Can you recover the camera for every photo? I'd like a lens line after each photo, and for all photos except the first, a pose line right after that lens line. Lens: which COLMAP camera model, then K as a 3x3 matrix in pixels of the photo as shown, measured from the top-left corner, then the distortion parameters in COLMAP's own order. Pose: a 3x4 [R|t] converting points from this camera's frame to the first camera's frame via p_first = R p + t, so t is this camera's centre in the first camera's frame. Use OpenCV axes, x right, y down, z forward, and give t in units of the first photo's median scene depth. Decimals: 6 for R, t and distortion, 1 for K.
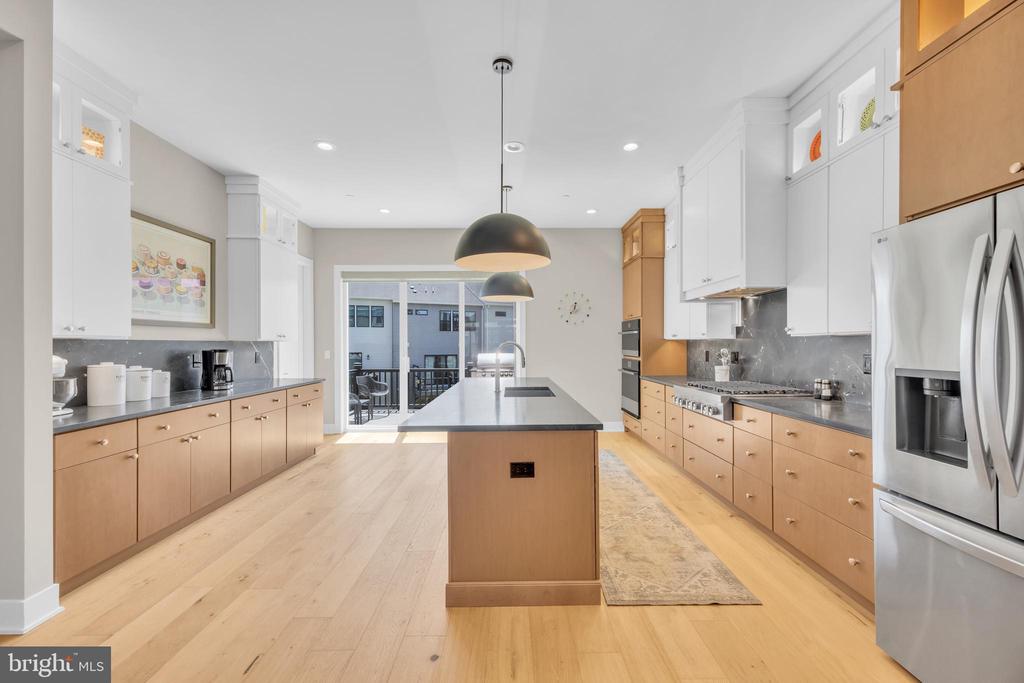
lens RADIAL K [[418.8, 0, 517.9], [0, 418.8, 343.7], [0, 0, 1]] dist [0.015316, 0.000133]
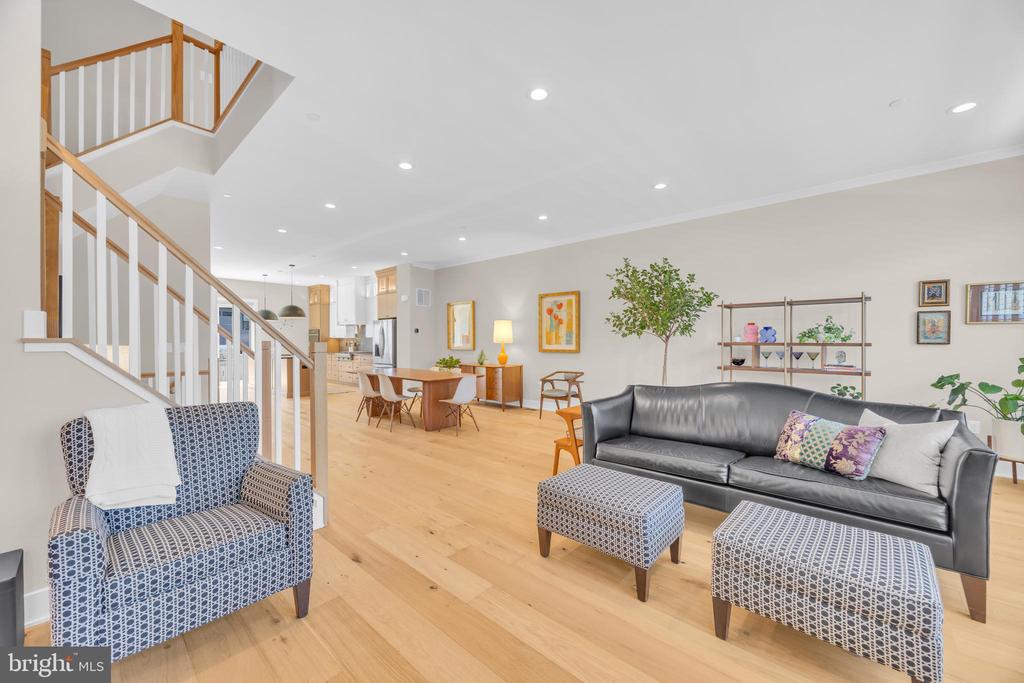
lens RADIAL K [[397.8, 0, 525.0], [0, 397.8, 339.4], [0, 0, 1]] dist [-0.000909, -0.000084]
pose [[0.671290, 0.002720, 0.741189, -0.932408], [-0.000703, 0.999995, -0.003034, 0.009466], [-0.741194, 0.001516, 0.671289, -2.168571]]
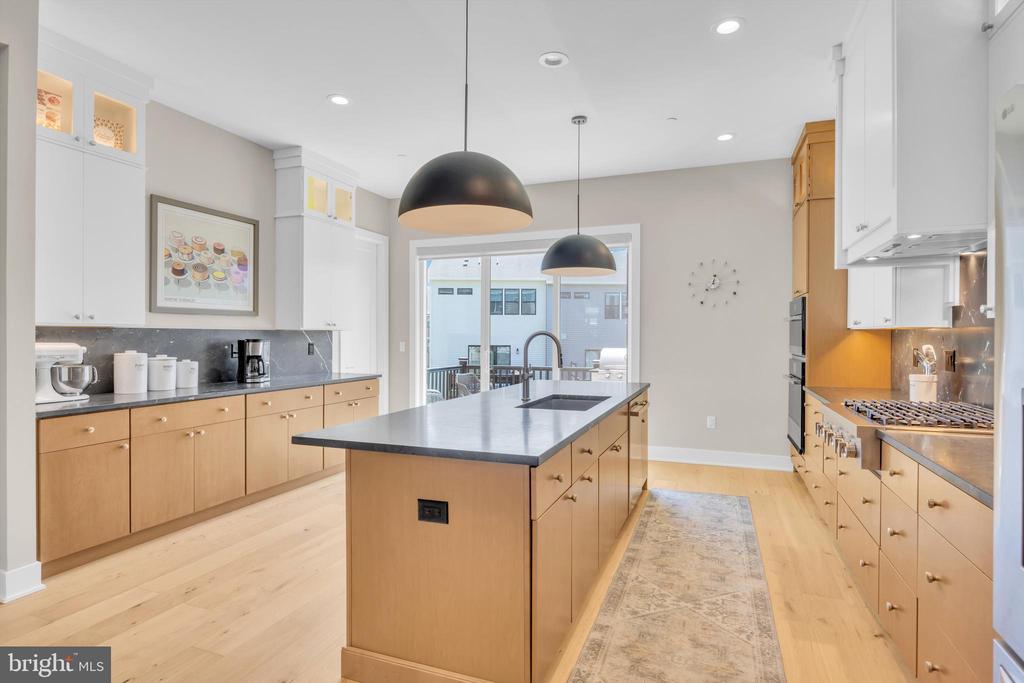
lens RADIAL K [[539.7, 0, 517.3], [0, 539.7, 337.4], [0, 0, 1]] dist [-0.000164, -0.000055]
pose [[0.930343, 0.006843, -0.366625, 0.278442], [-0.005499, 0.999974, 0.004710, 0.001460], [0.366648, -0.002366, 0.930357, 0.120346]]
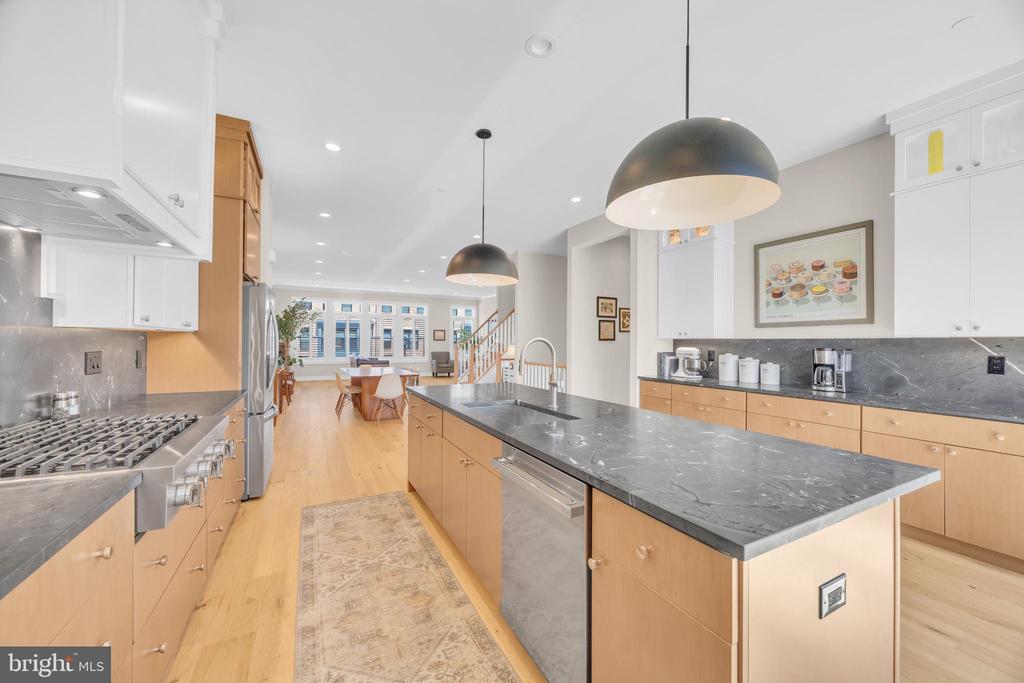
lens RADIAL K [[397.8, 0, 525.0], [0, 397.8, 339.4], [0, 0, 1]] dist [-0.000909, -0.000084]
pose [[-0.886515, -0.002895, -0.462692, 0.308197], [-0.001125, 0.999991, -0.004100, -0.000741], [0.462699, -0.003114, -0.886510, 1.568328]]
